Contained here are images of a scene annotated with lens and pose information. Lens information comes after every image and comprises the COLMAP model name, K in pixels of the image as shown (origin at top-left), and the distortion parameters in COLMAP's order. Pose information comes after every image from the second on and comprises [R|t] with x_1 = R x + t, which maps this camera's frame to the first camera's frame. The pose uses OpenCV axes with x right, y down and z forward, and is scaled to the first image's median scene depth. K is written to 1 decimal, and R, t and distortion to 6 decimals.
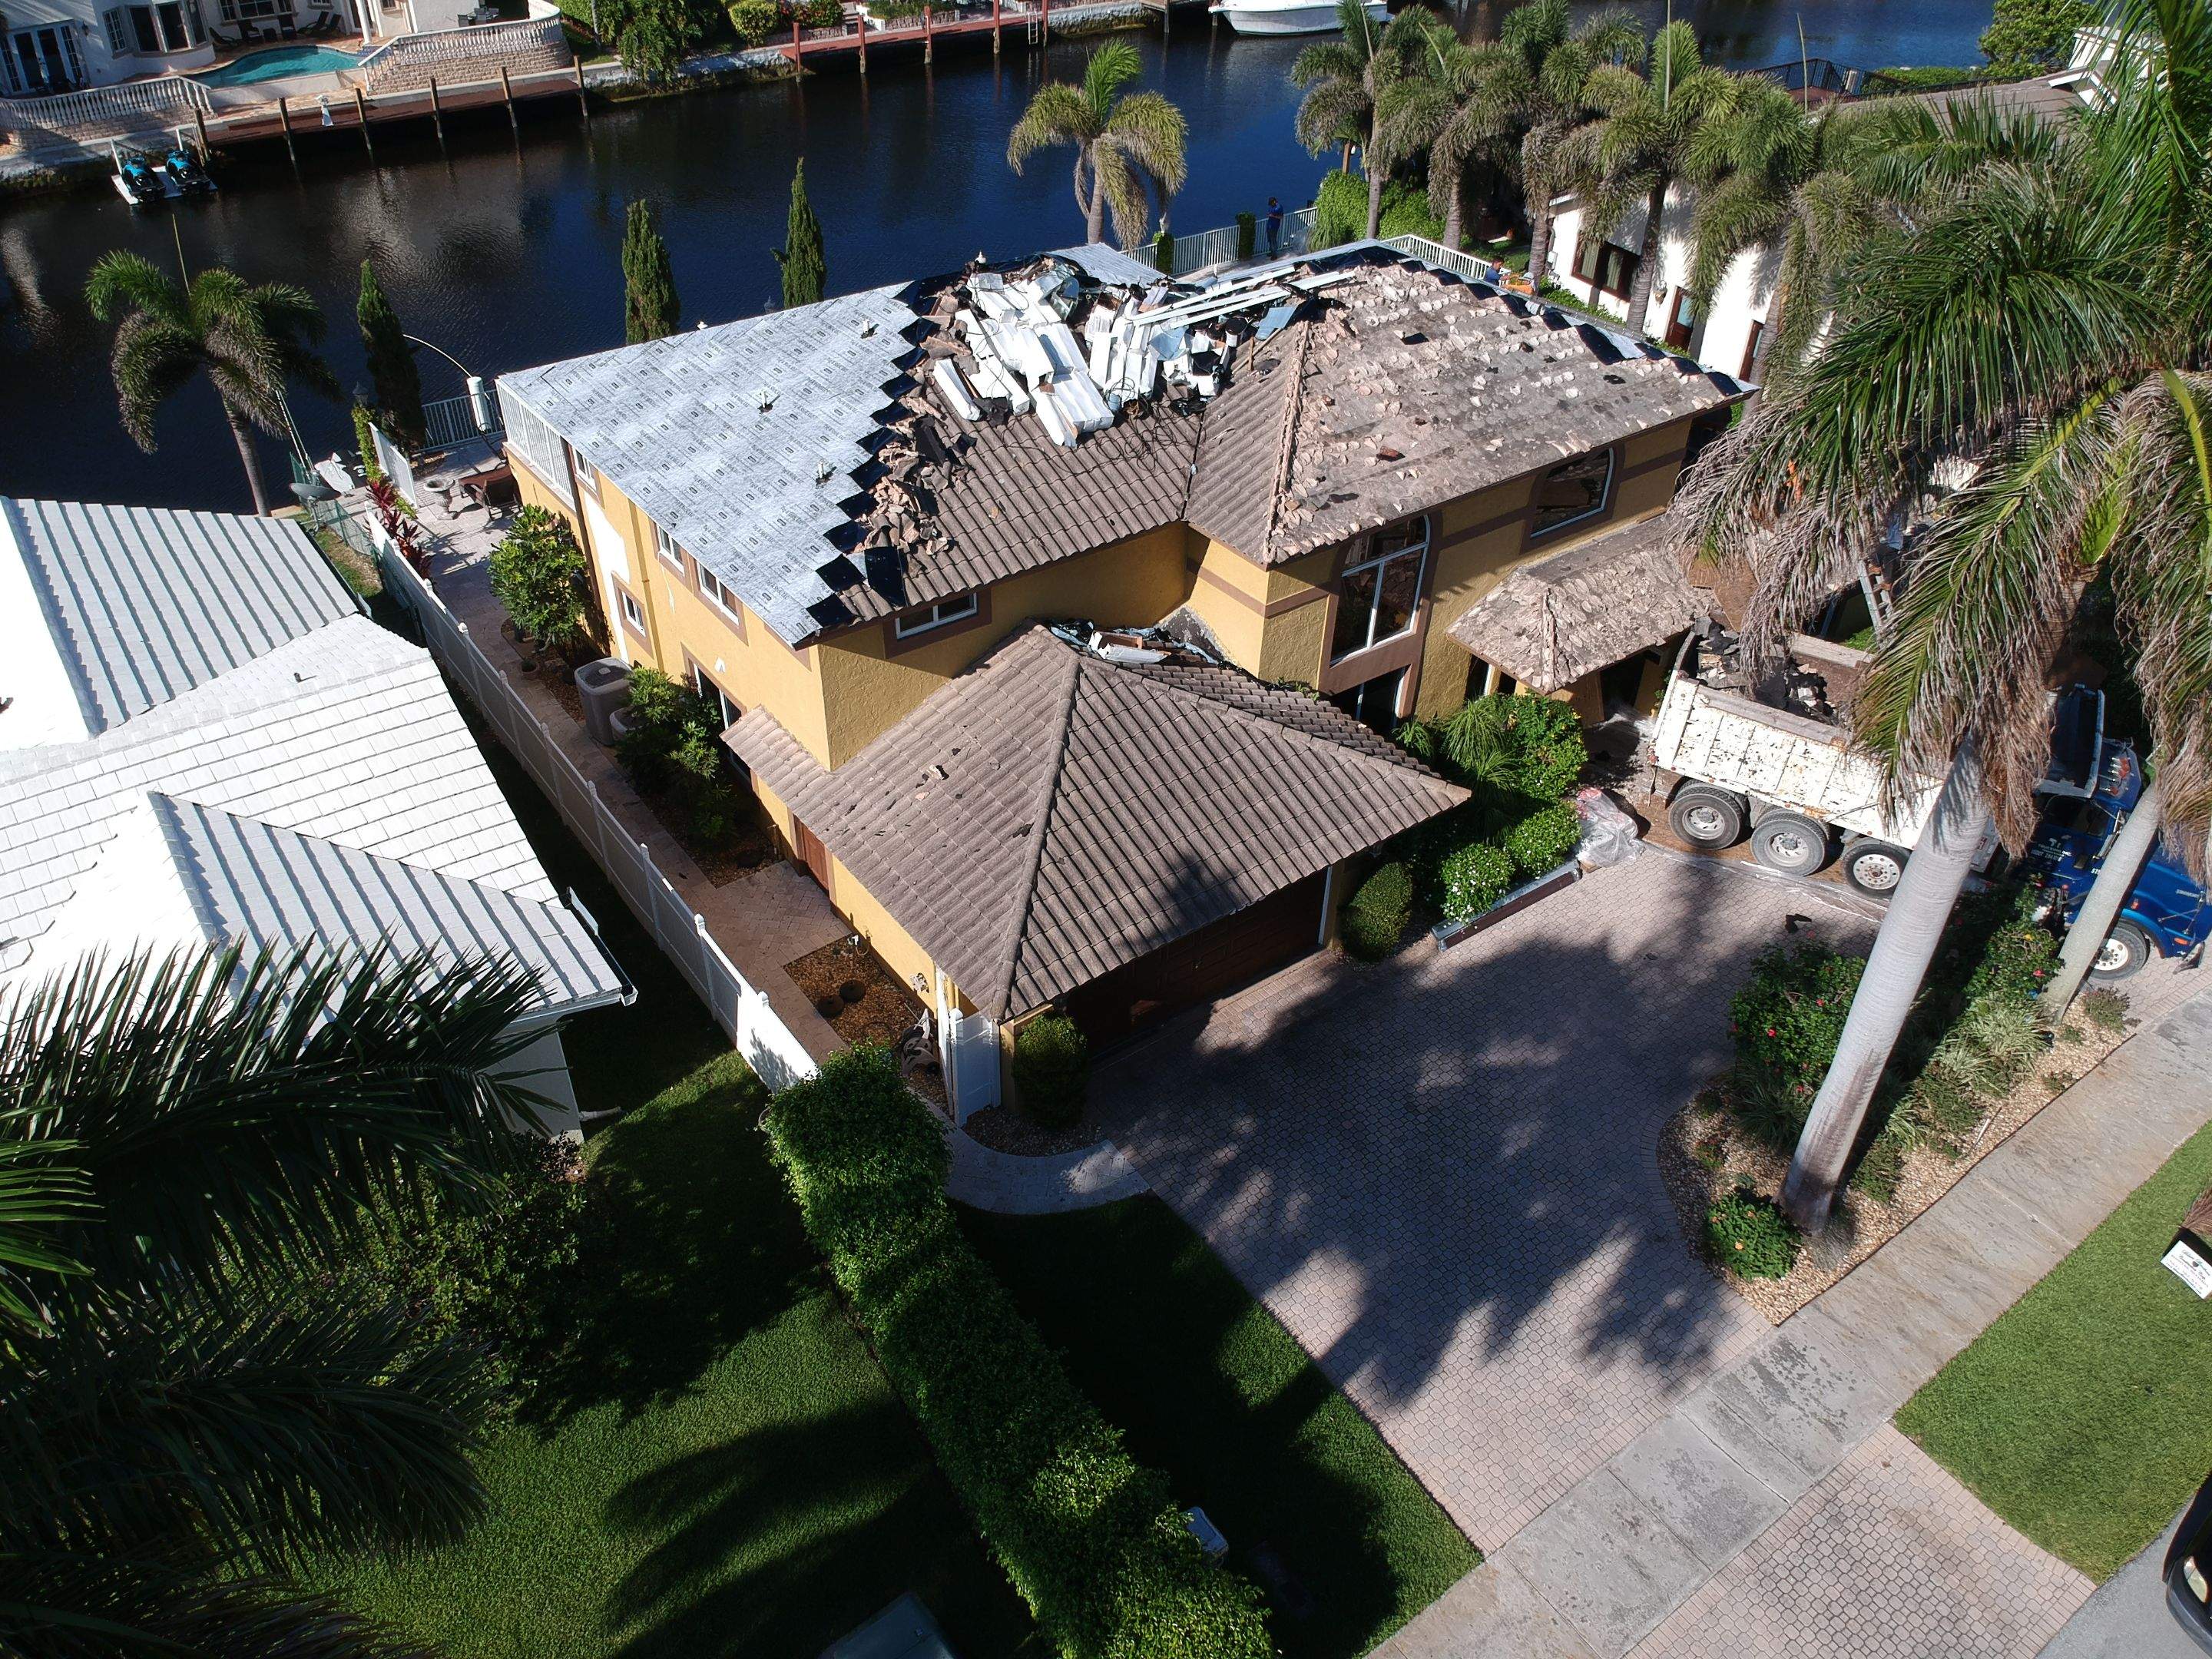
lens RADIAL K [[1603.8, 0, 1091.5], [0, 1603.8, 803.4], [0, 0, 1]] dist [0.072516, -0.133041]
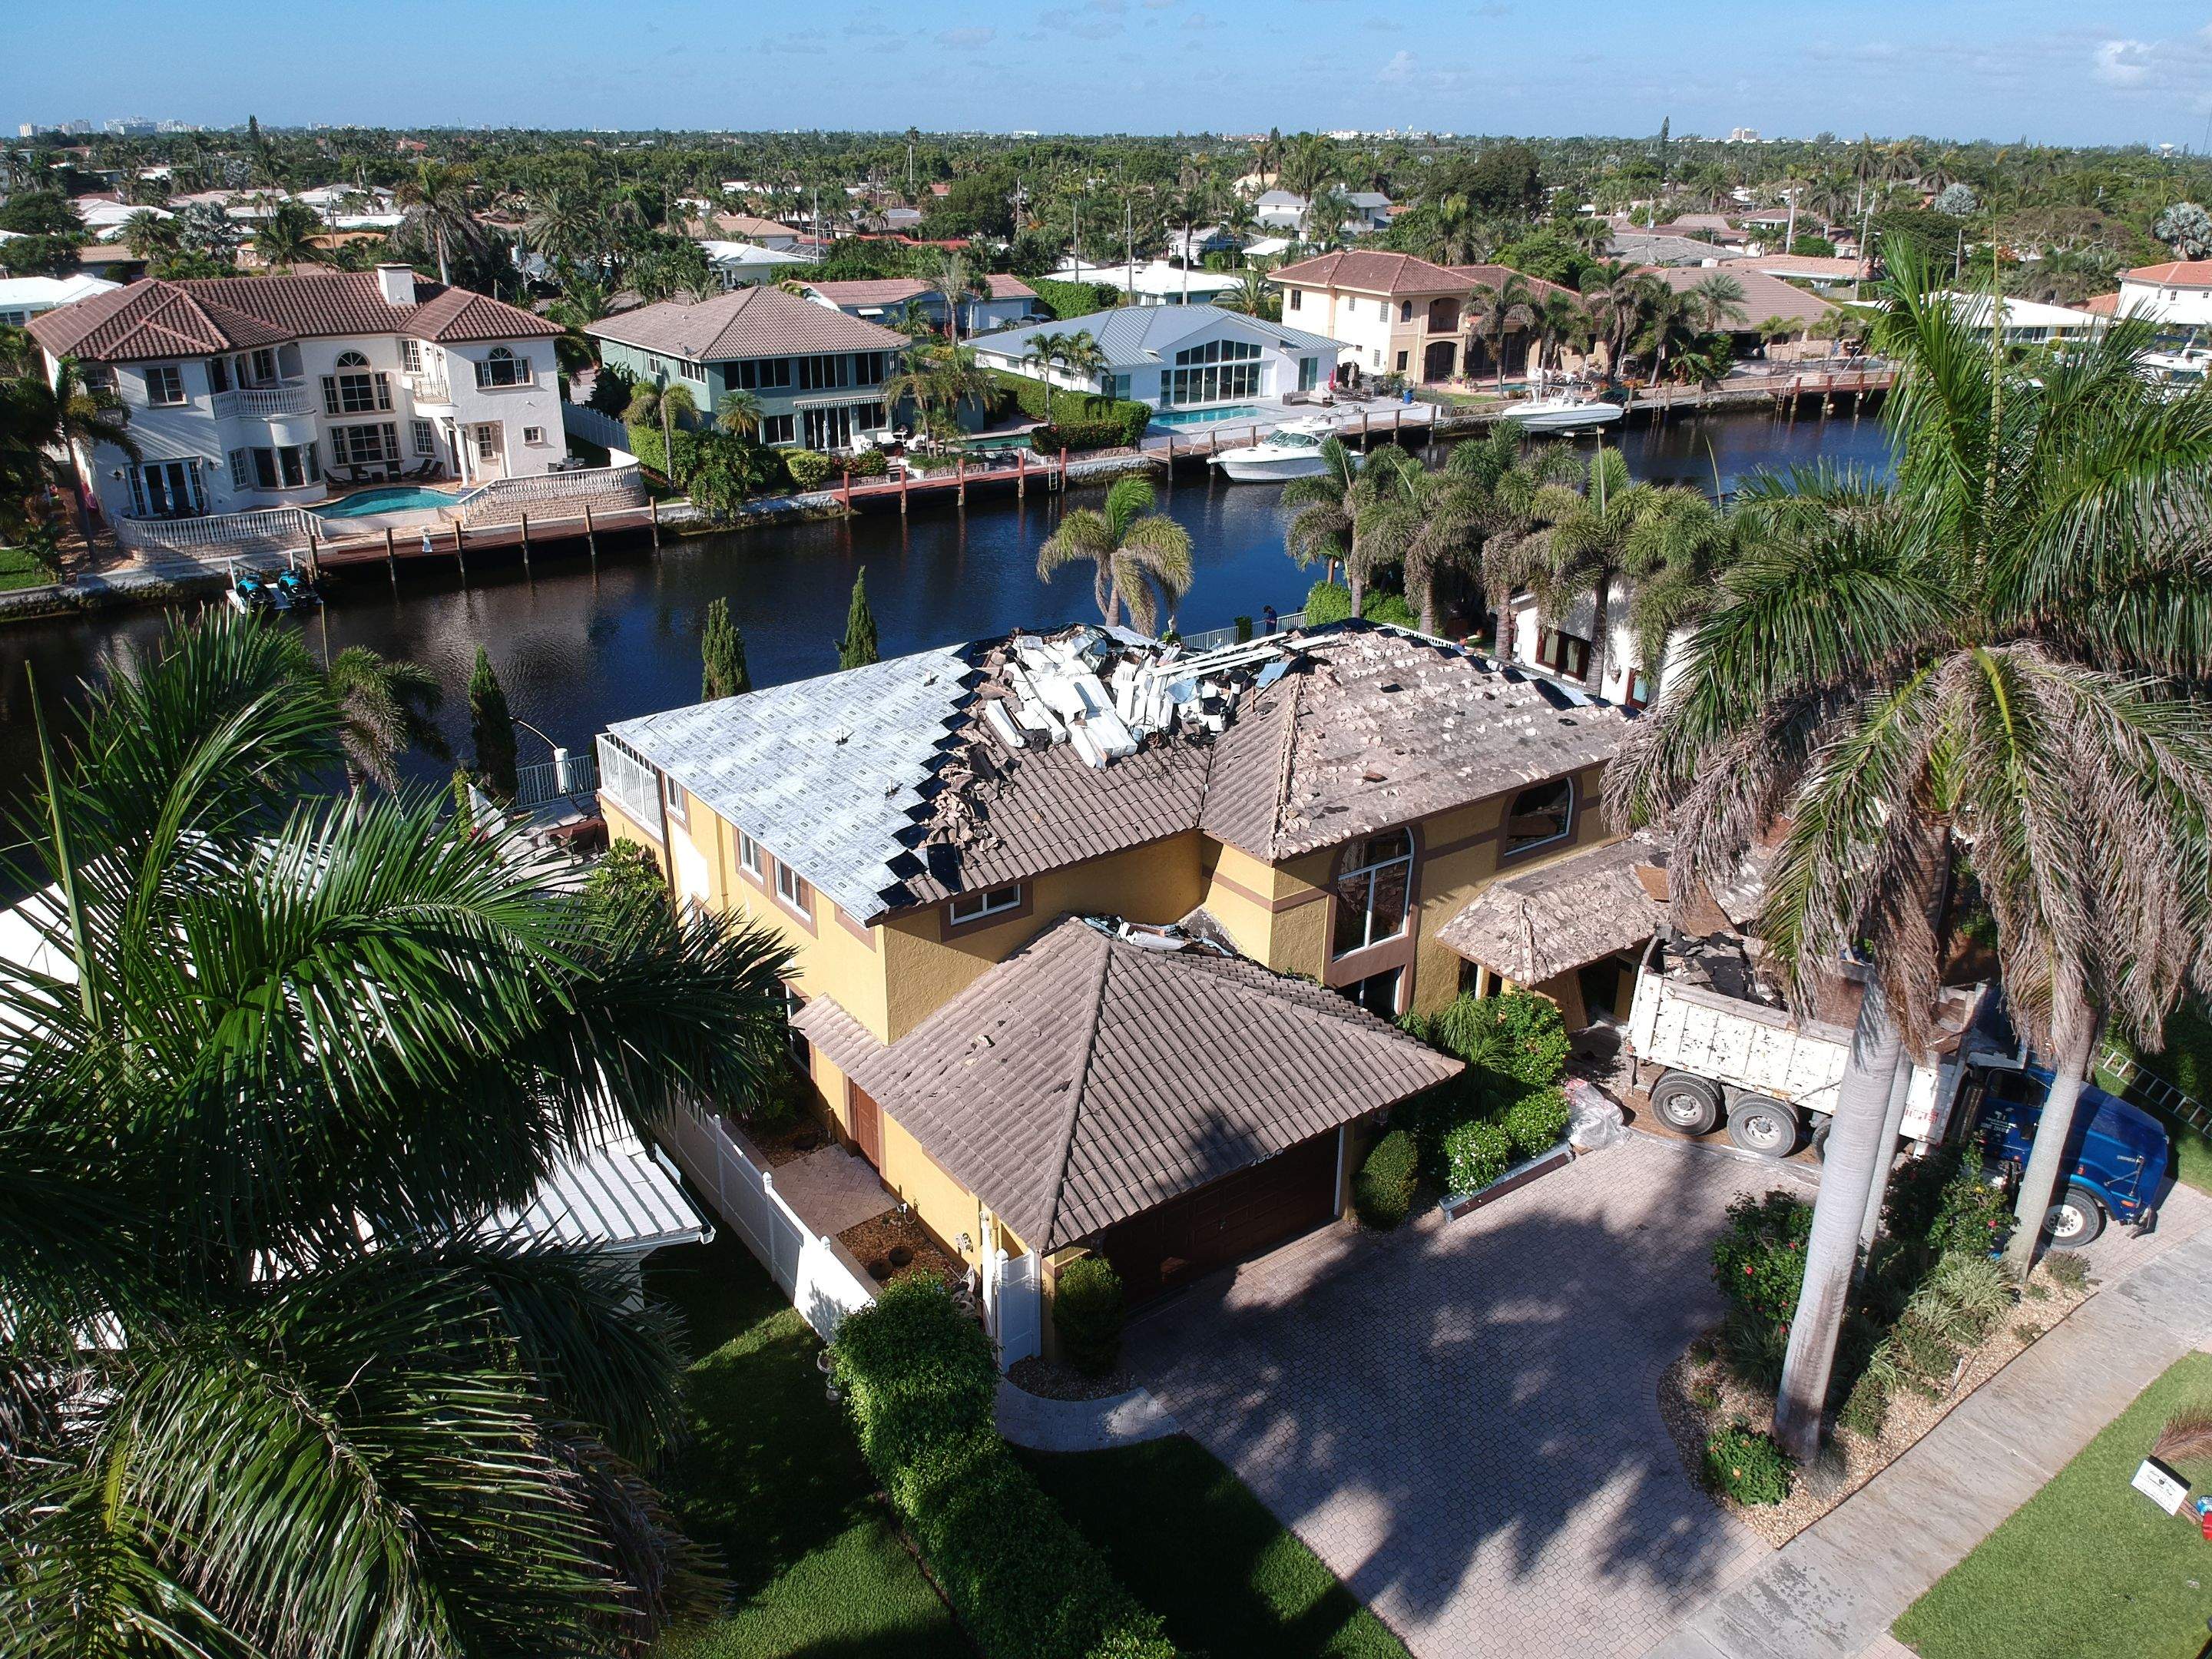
lens RADIAL K [[1603.8, 0, 1091.0], [0, 1603.8, 804.6], [0, 0, 1]] dist [0.072516, -0.133041]
pose [[0.999974, -0.004615, -0.005516, -0.014684], [0.003084, 0.968040, -0.250775, 0.099227], [0.006497, 0.250752, 0.968030, -0.125651]]
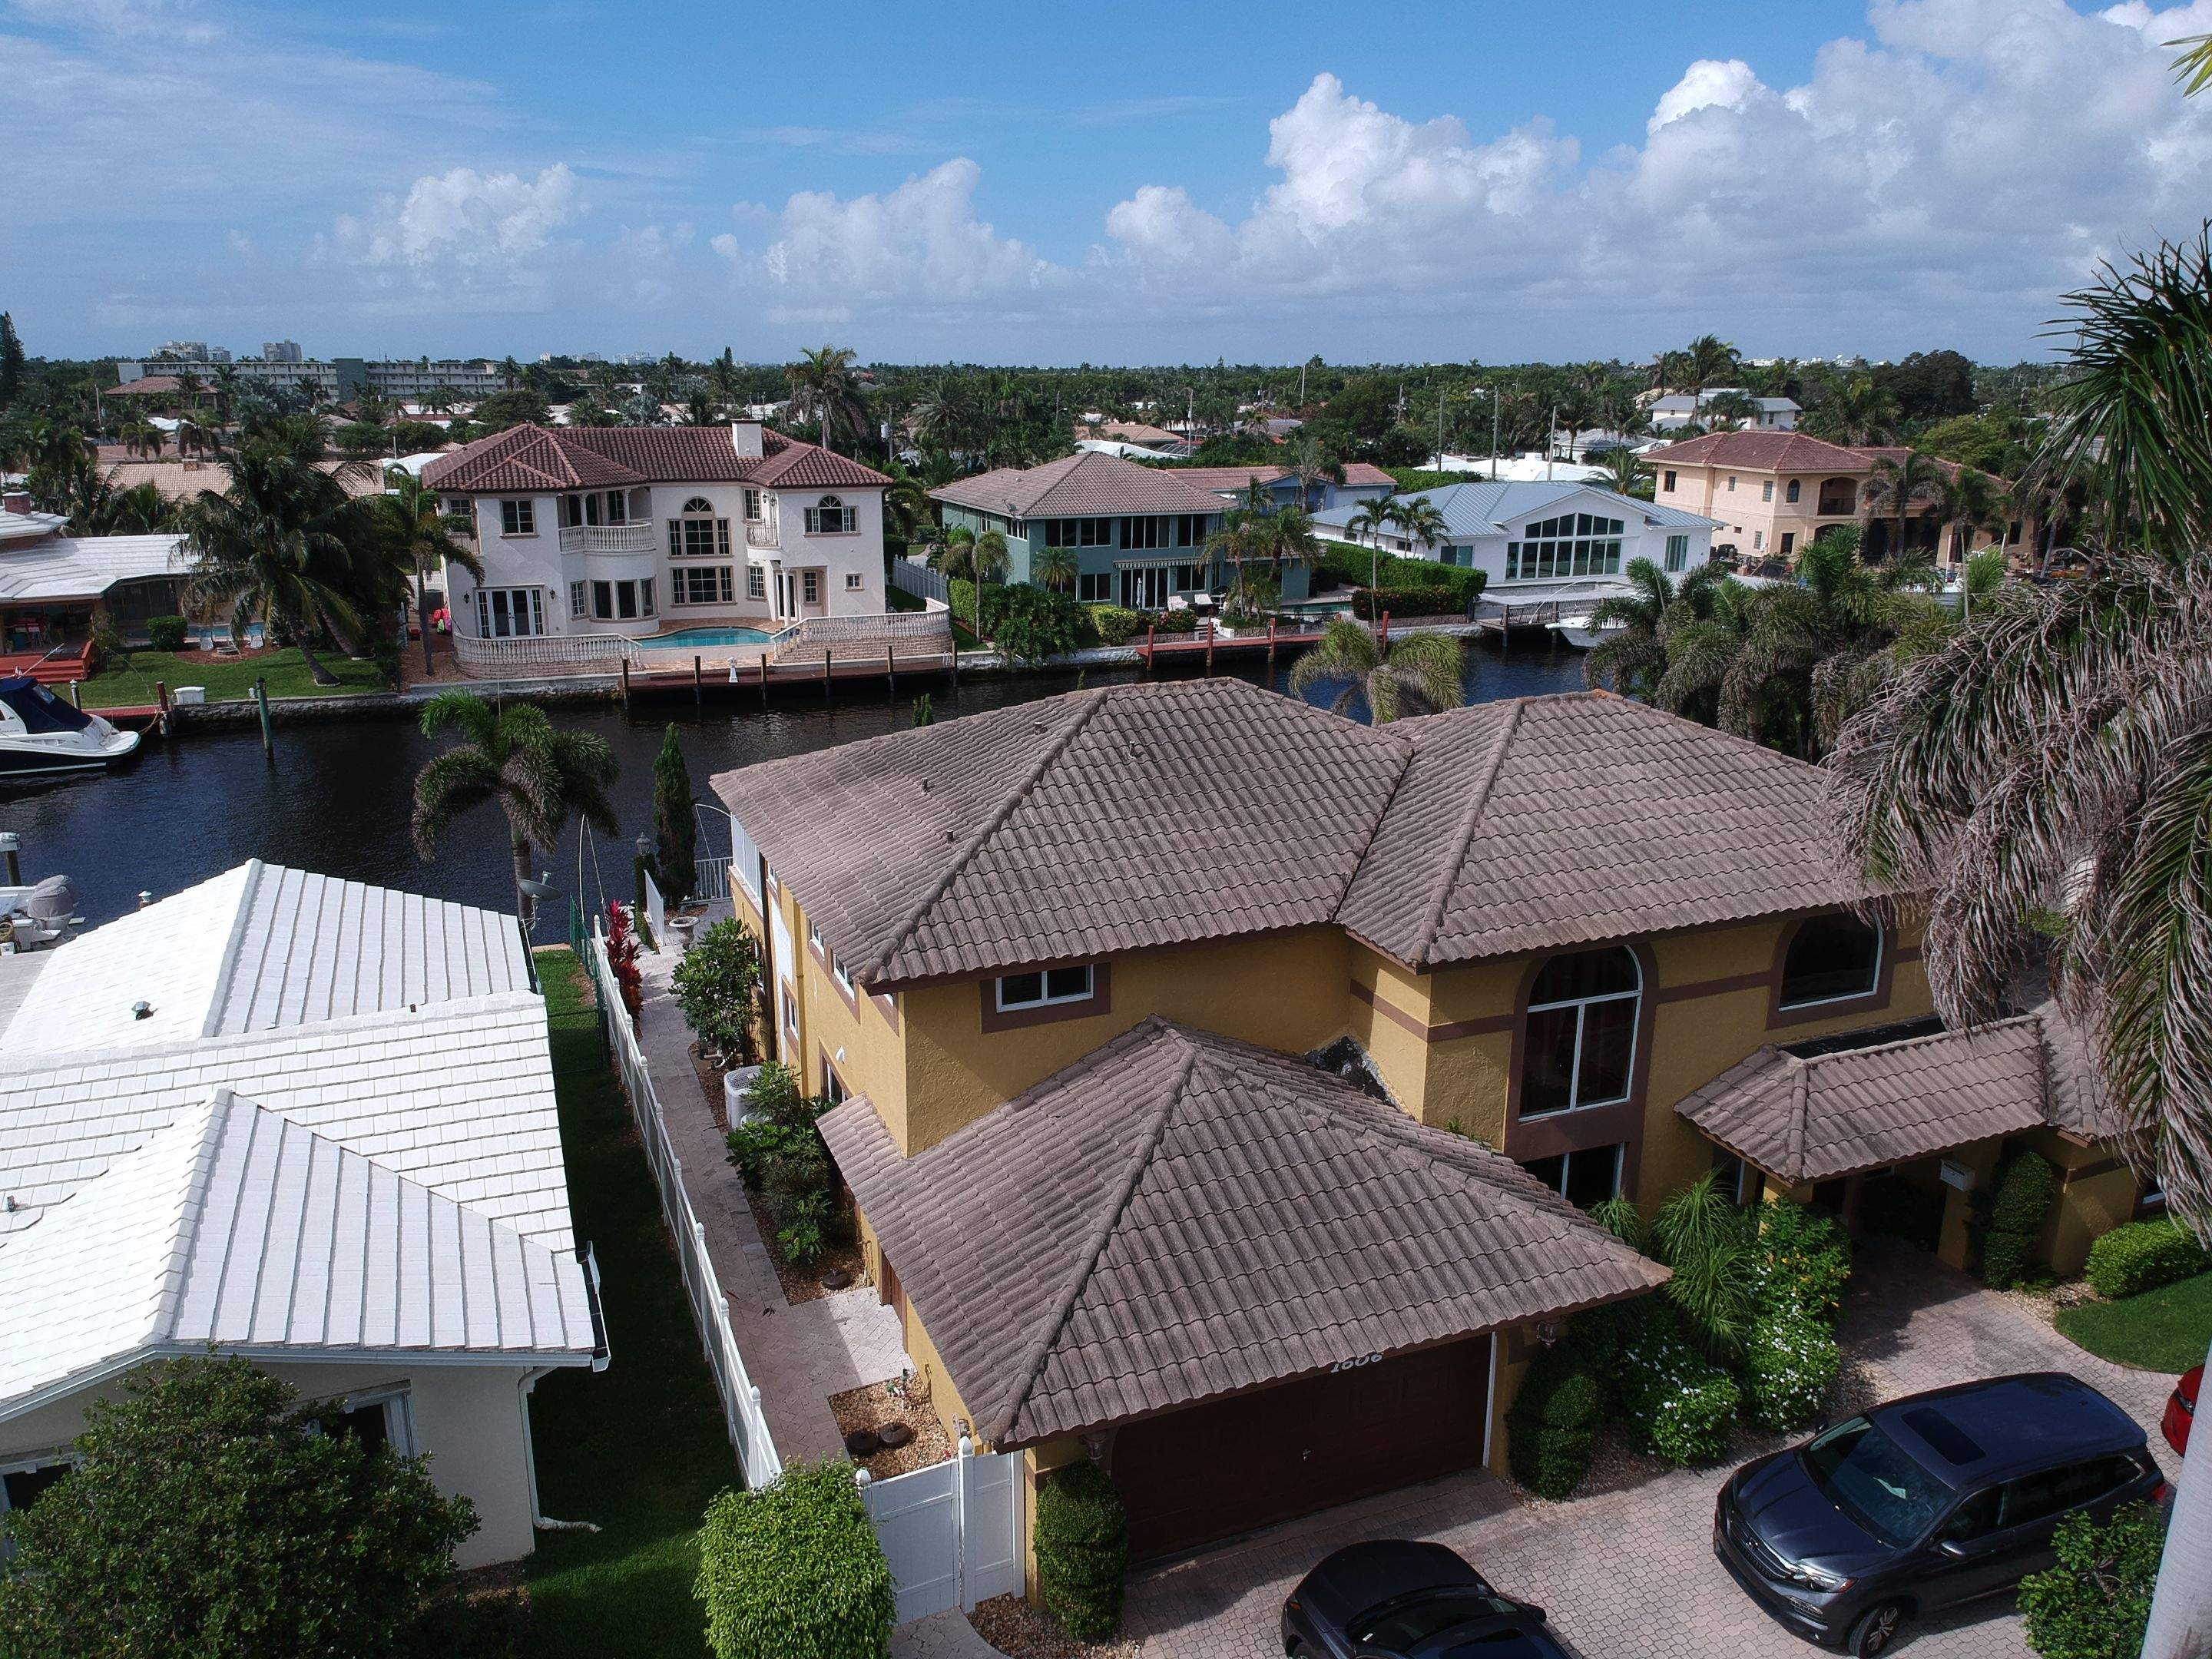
lens RADIAL K [[1603.8, 0, 1094.2], [0, 1603.8, 824.9], [0, 0, 1]] dist [0.072516, -0.133041]
pose [[0.971315, 0.053863, -0.231618, 0.133900], [-0.134350, 0.927964, -0.347611, 0.104576], [0.196210, 0.368757, 0.908581, 0.145374]]
